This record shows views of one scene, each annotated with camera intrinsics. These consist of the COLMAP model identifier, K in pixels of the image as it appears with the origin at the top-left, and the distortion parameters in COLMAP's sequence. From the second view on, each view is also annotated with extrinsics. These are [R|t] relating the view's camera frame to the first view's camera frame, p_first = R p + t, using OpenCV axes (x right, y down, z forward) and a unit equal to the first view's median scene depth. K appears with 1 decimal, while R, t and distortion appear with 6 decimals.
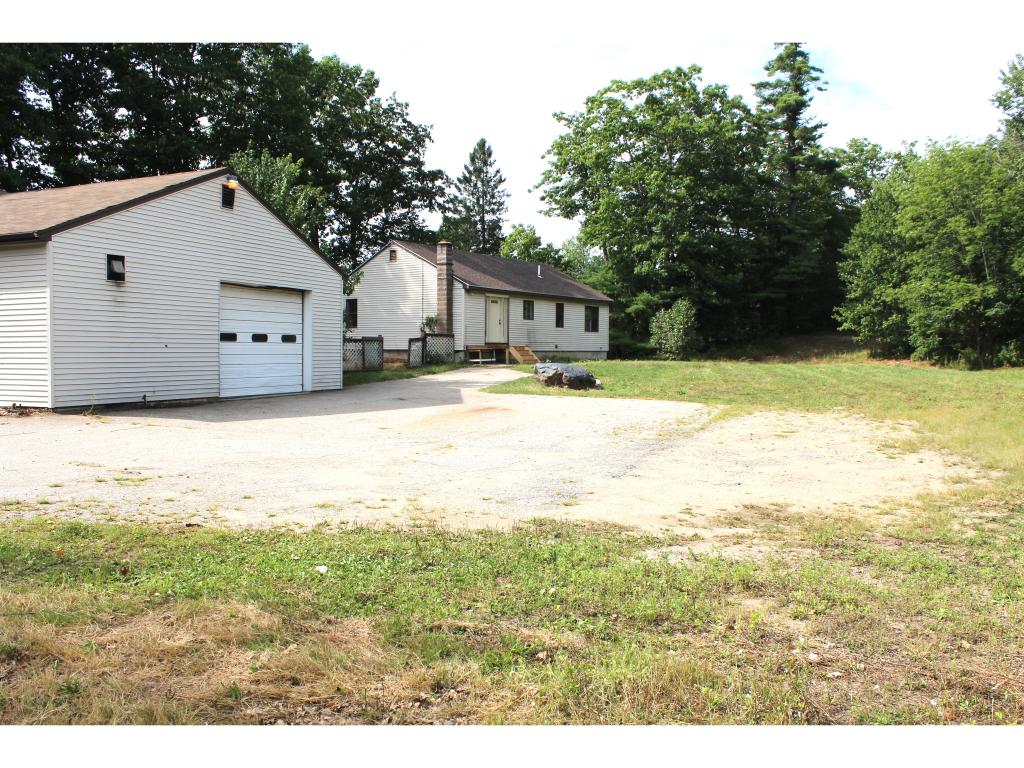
lens RADIAL K [[840.4, 0, 508.7], [0, 840.4, 387.3], [0, 0, 1]] dist [-0.180945, 0.178450]
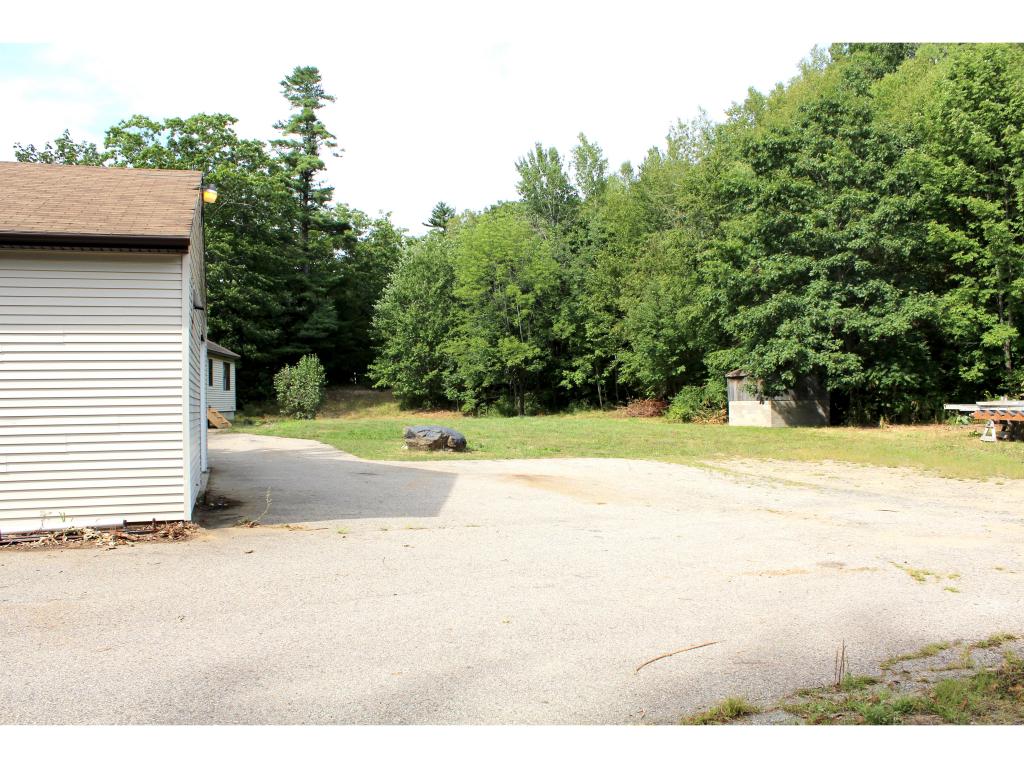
lens RADIAL K [[840.4, 0, 508.7], [0, 840.4, 387.3], [0, 0, 1]] dist [-0.180945, 0.178450]
pose [[0.759435, -0.008207, 0.650532, -0.146938], [0.050866, 0.997609, -0.046795, -0.006348], [-0.648592, 0.068628, 0.758036, 0.066447]]
